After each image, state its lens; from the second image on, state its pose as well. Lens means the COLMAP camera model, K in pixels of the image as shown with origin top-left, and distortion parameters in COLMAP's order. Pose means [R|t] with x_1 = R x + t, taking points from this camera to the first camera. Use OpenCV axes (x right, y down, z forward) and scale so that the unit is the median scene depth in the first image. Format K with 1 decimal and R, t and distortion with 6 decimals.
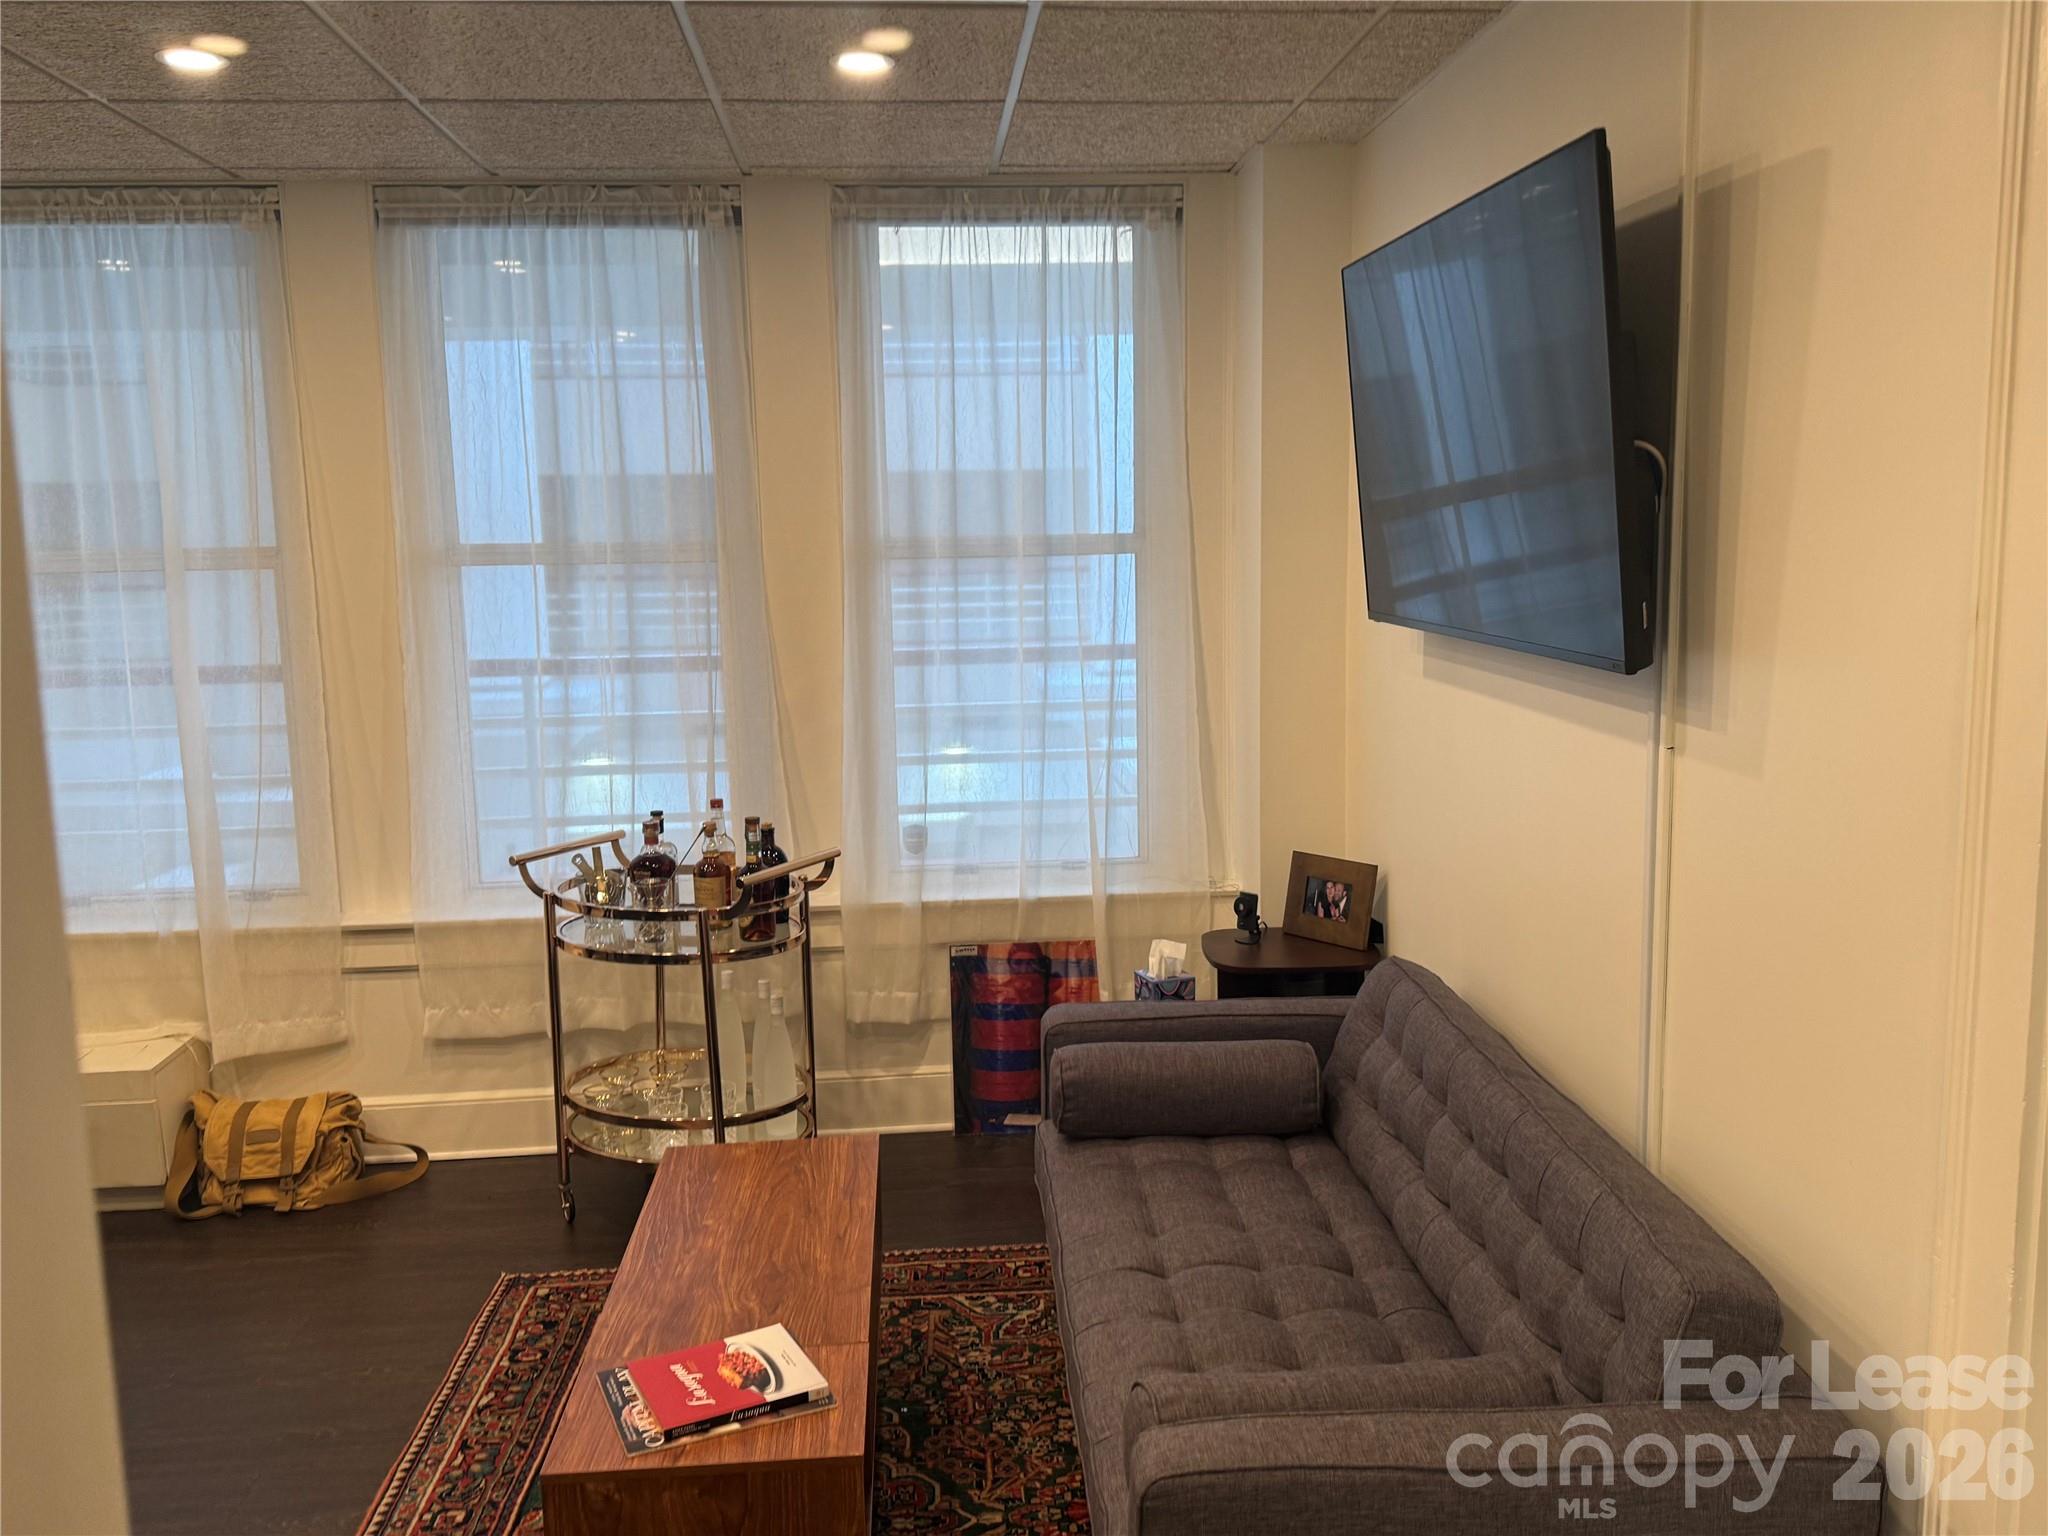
lens RADIAL K [[1624.4, 0, 1033.9], [0, 1624.4, 759.5], [0, 0, 1]] dist [0.110021, -0.179945]
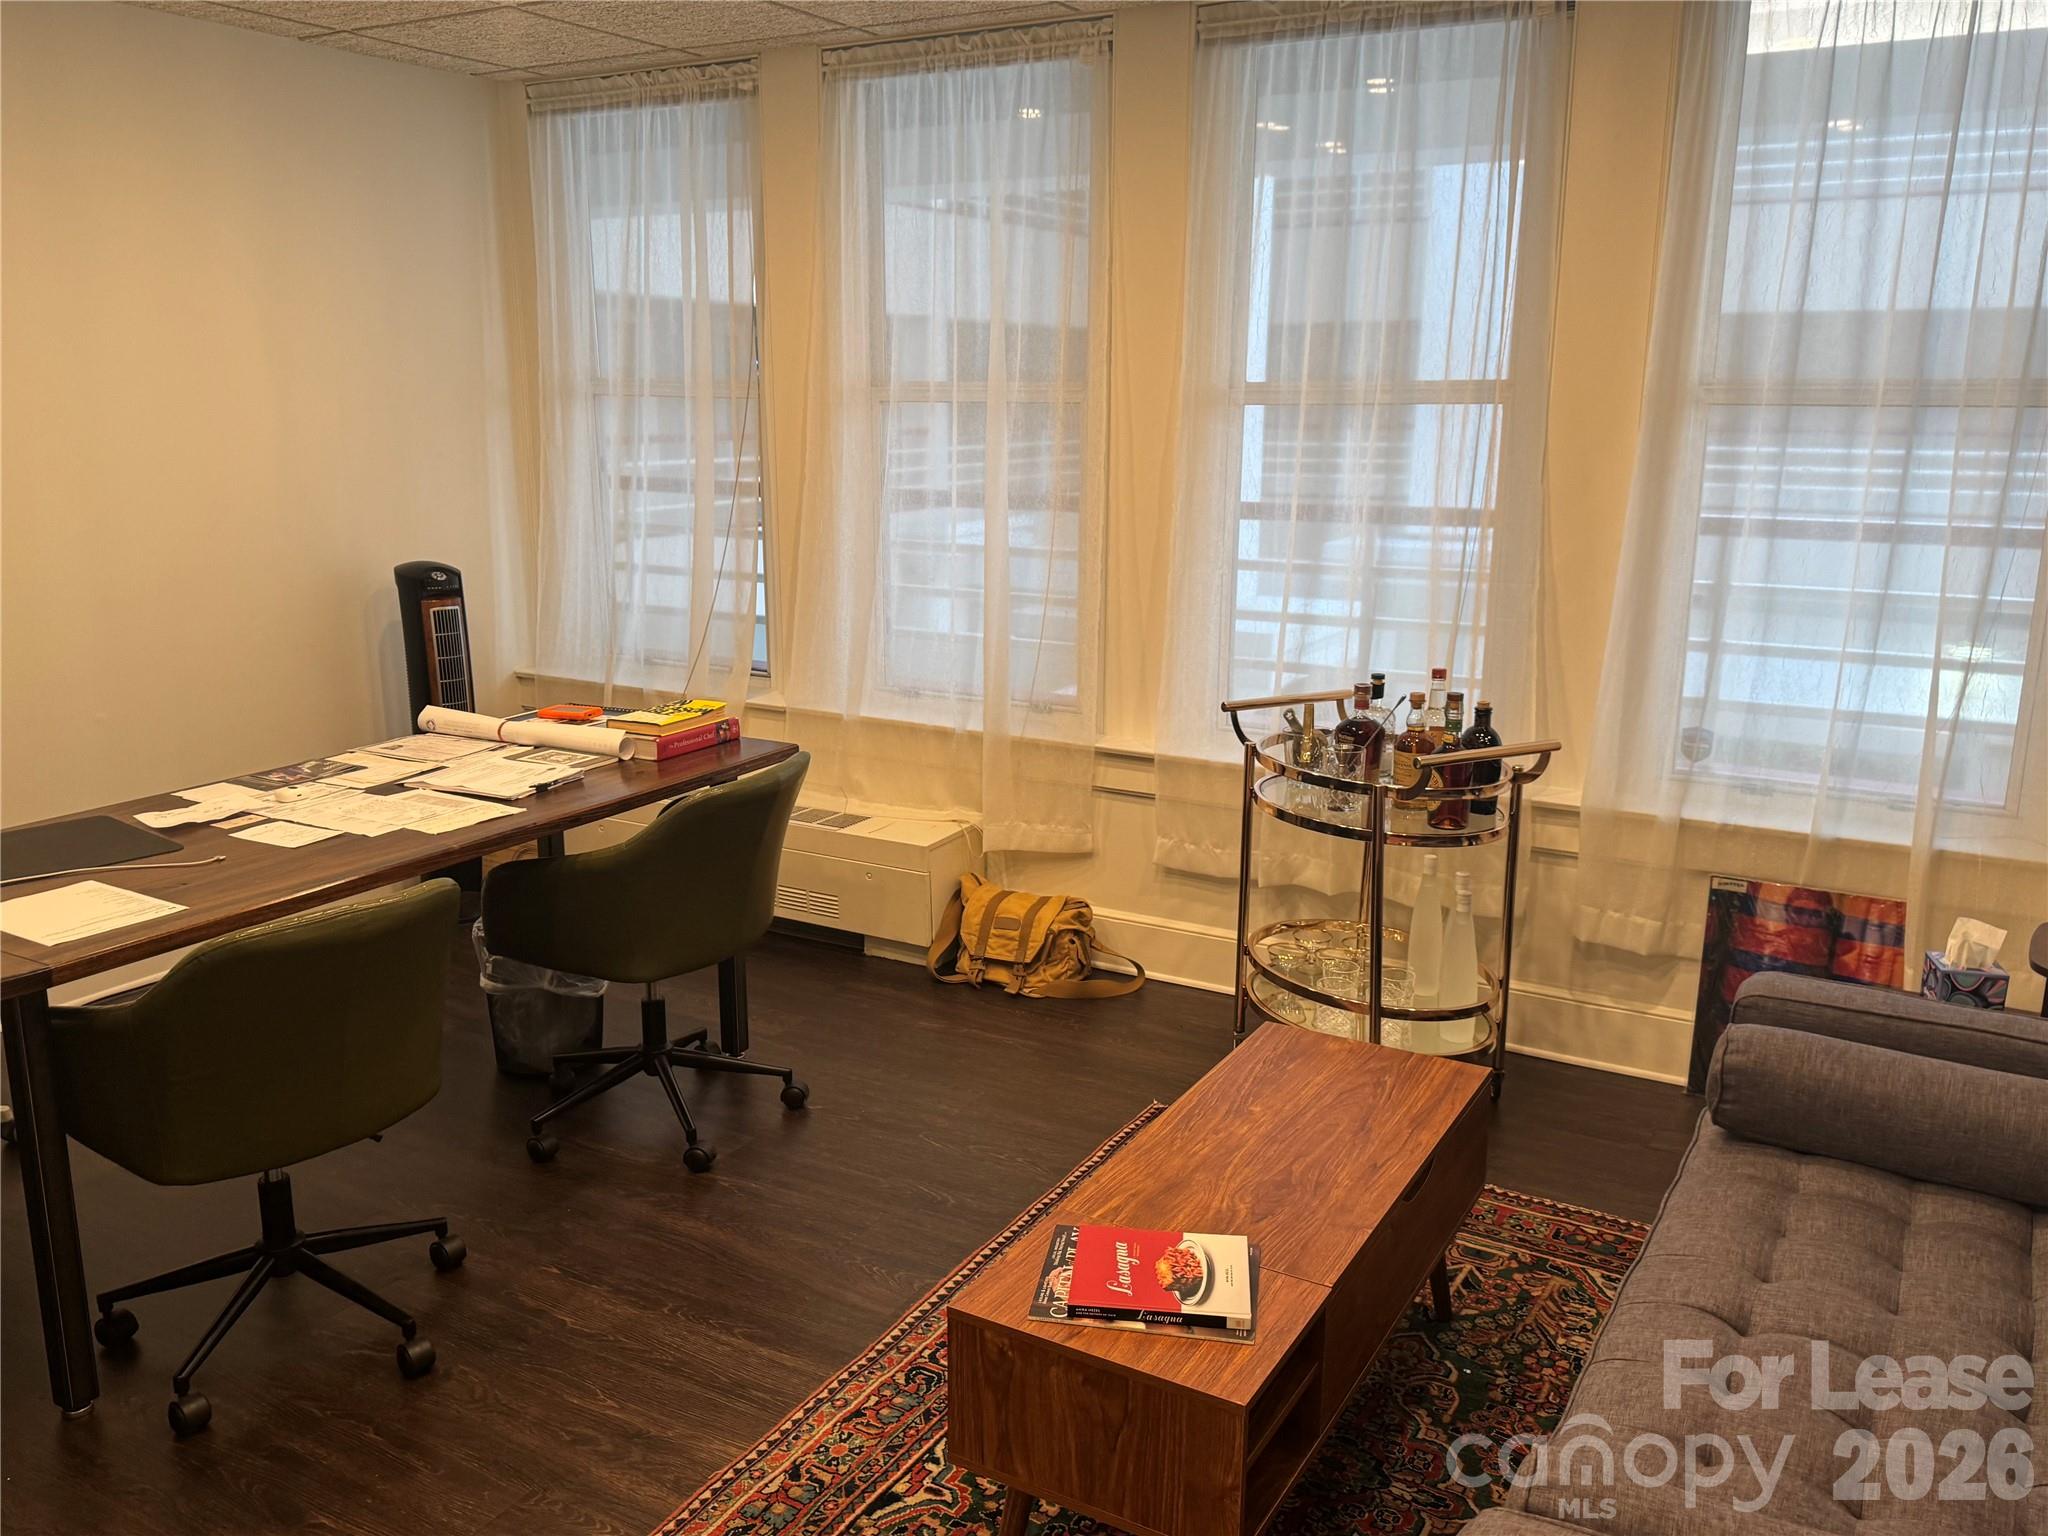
lens RADIAL K [[1623.0, 0, 1019.3], [0, 1623.0, 777.9], [0, 0, 1]] dist [0.095337, -0.199000]
pose [[0.820978, 0.156228, -0.549170, 0.120942], [-0.100875, 0.986395, 0.129807, -0.010256], [0.561978, -0.051171, 0.825568, 0.108546]]
